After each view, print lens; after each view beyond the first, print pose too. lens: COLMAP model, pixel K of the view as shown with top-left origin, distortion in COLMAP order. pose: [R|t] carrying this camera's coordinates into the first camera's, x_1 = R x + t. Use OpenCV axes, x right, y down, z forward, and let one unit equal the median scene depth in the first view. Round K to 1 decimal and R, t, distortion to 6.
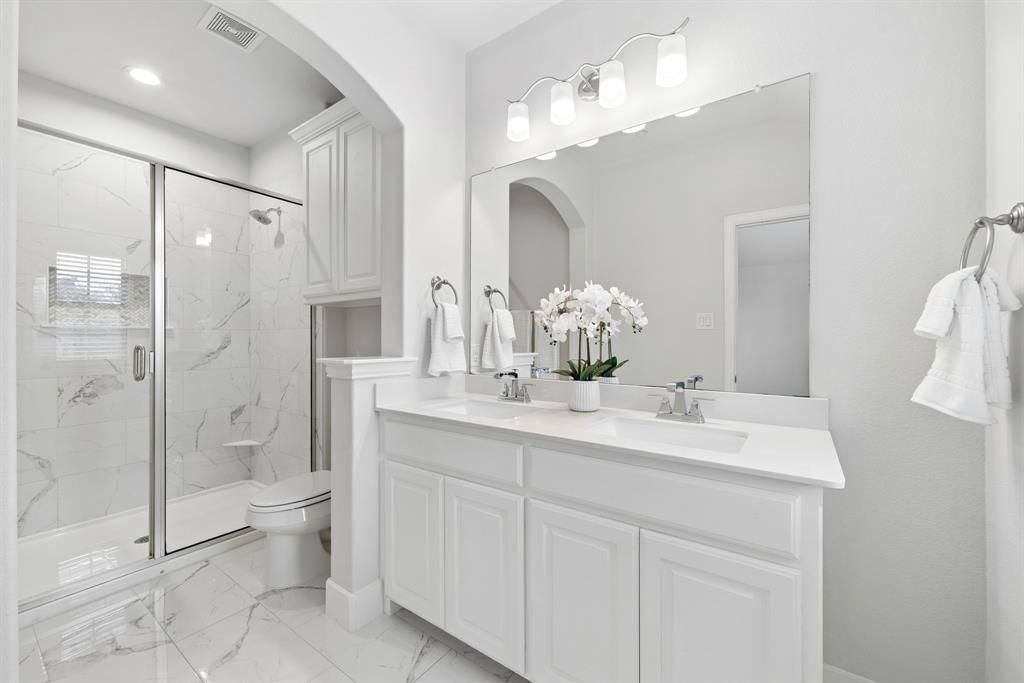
lens RADIAL K [[404.5, 0, 512.8], [0, 404.5, 342.3], [0, 0, 1]] dist [0.000066, 0.000010]
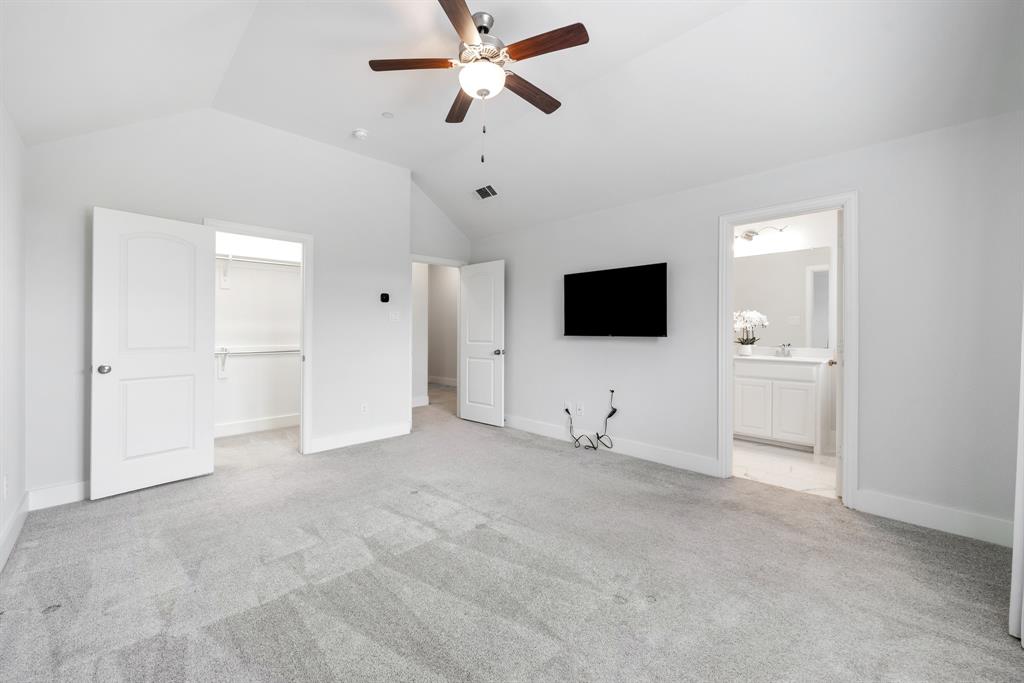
lens RADIAL K [[404.5, 0, 508.5], [0, 404.5, 337.2], [0, 0, 1]] dist [0.000066, 0.000010]
pose [[0.984499, 0.006746, -0.175259, -0.925054], [-0.003710, 0.999837, 0.017646, -0.002589], [0.175349, -0.016722, 0.984364, -2.001494]]
